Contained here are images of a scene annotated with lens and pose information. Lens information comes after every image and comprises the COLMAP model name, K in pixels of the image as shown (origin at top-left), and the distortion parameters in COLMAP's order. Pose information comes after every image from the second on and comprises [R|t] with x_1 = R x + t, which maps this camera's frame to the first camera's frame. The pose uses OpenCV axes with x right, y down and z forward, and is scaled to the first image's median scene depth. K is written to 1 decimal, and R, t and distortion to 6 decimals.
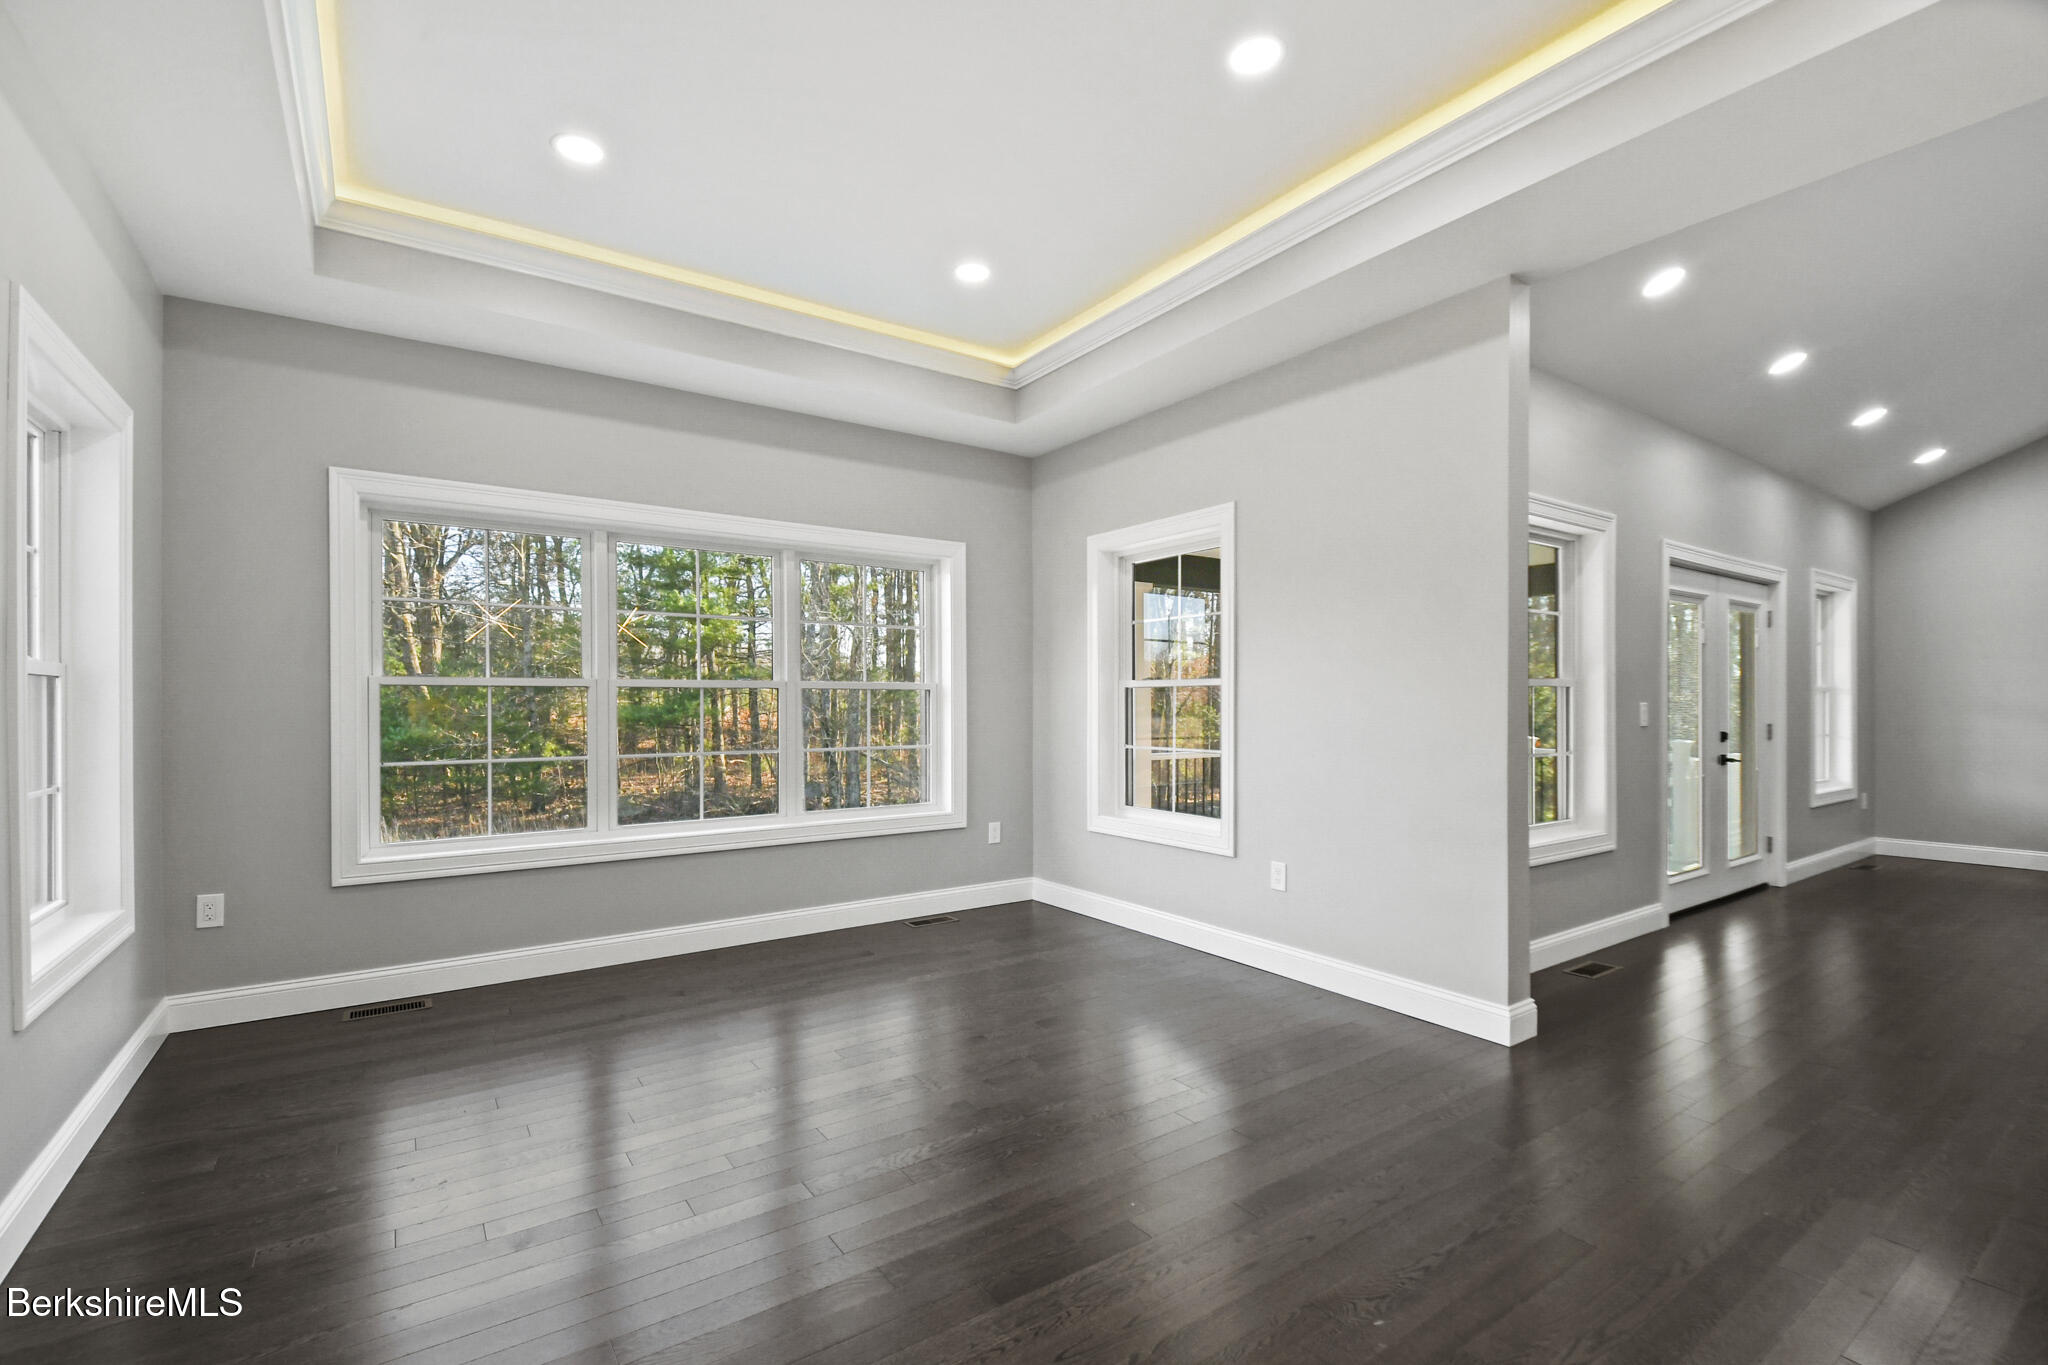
lens RADIAL K [[893.3, 0, 1030.7], [0, 893.3, 700.0], [0, 0, 1]] dist [0.001968, -0.005855]
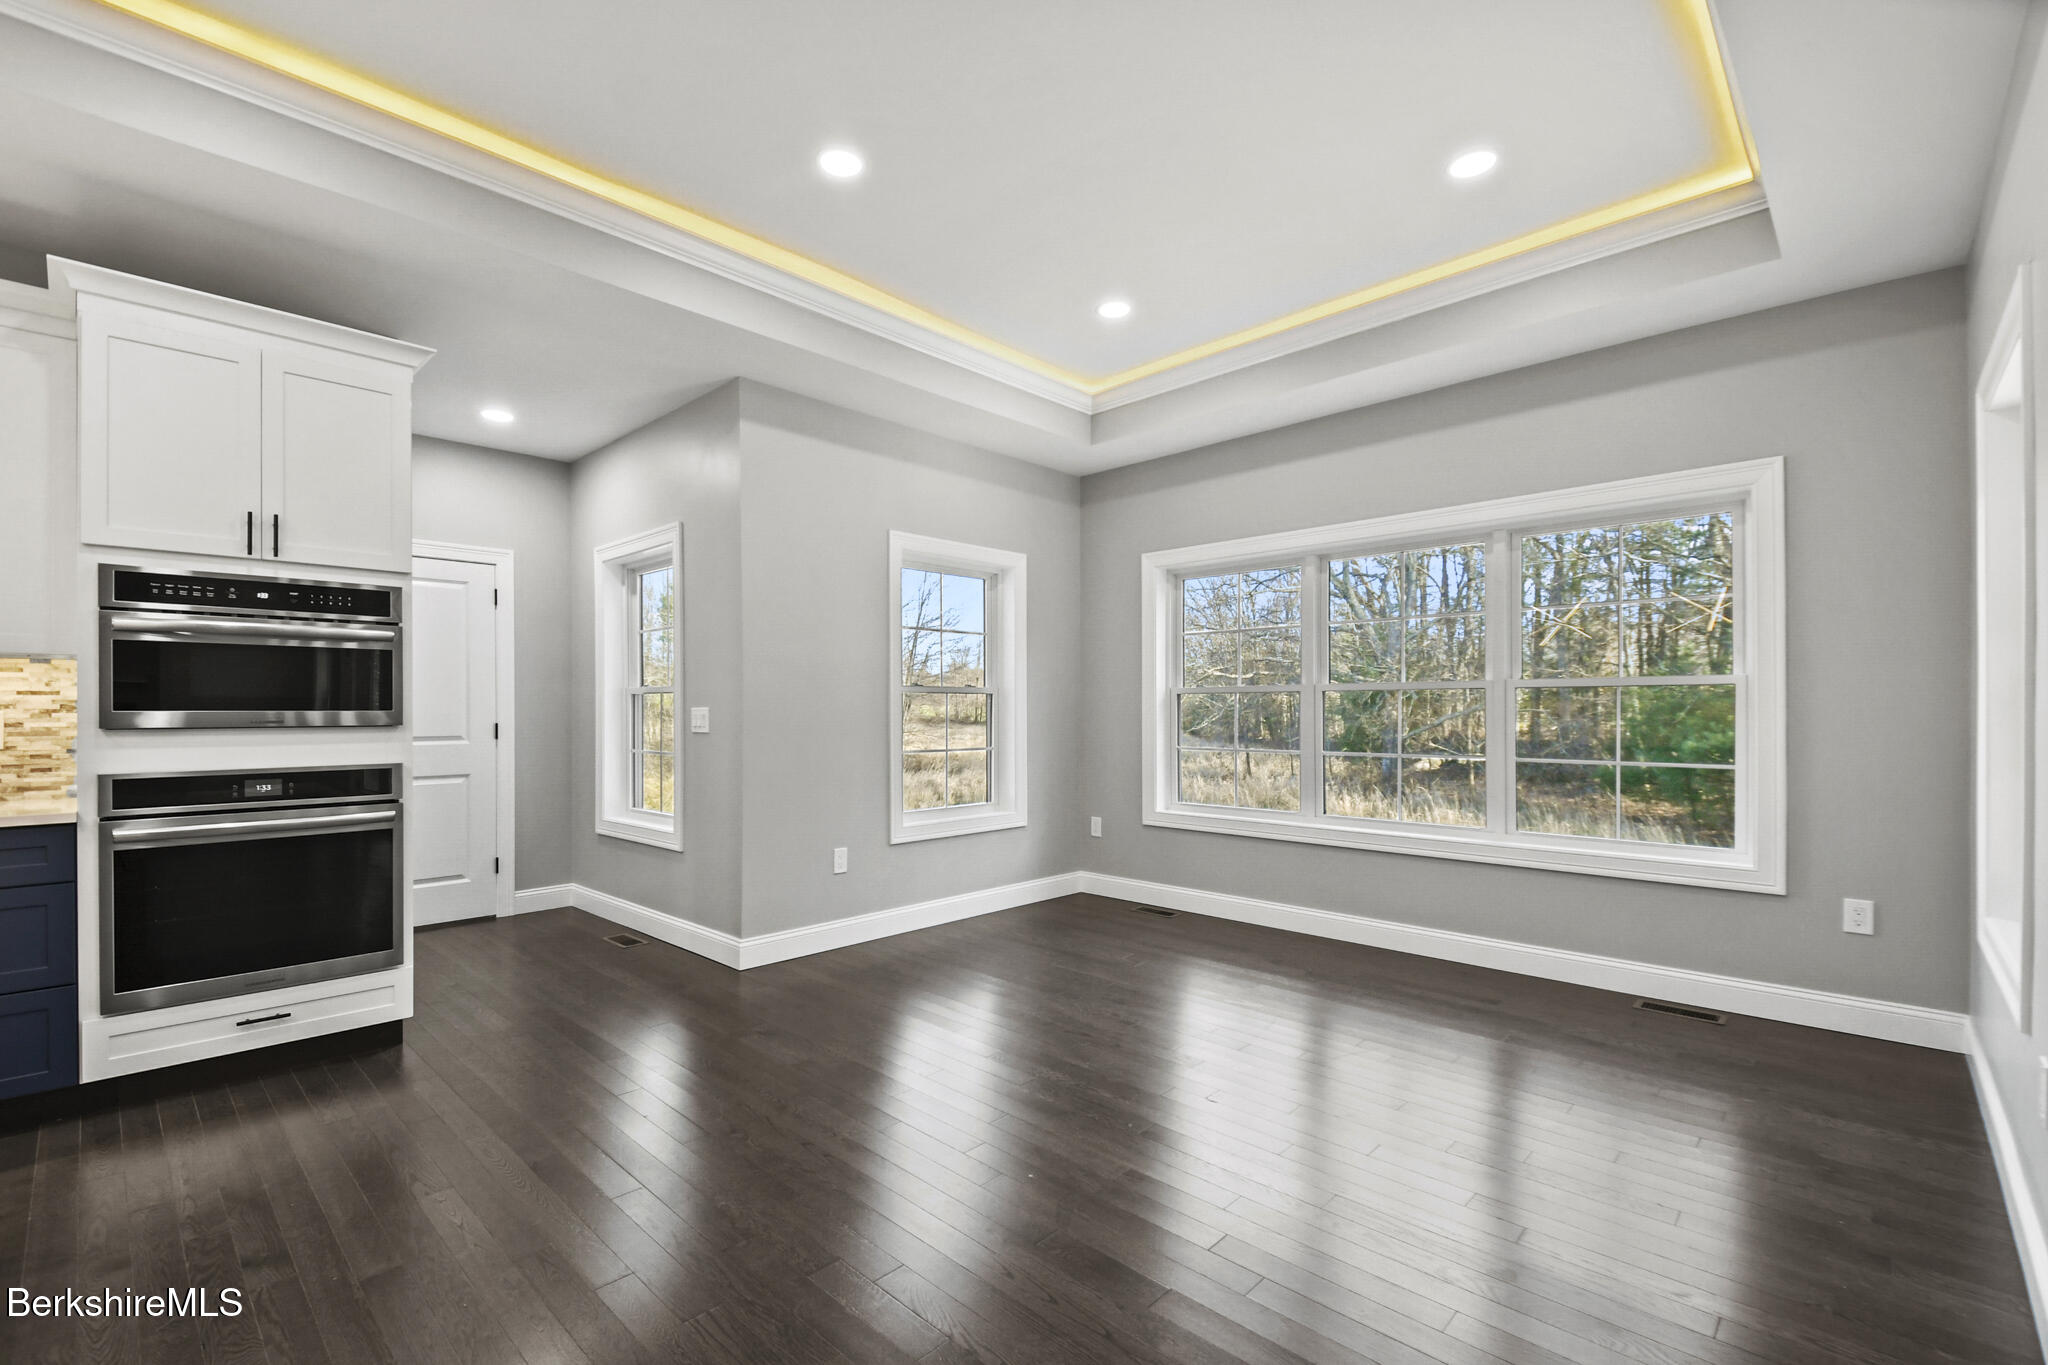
lens RADIAL K [[893.3, 0, 1003.5], [0, 893.3, 713.5], [0, 0, 1]] dist [0.001968, -0.005855]
pose [[0.163688, 0.006404, -0.986491, 0.493287], [0.008114, 0.999936, 0.007837, 0.001100], [0.986479, -0.009287, 0.163625, 0.351194]]
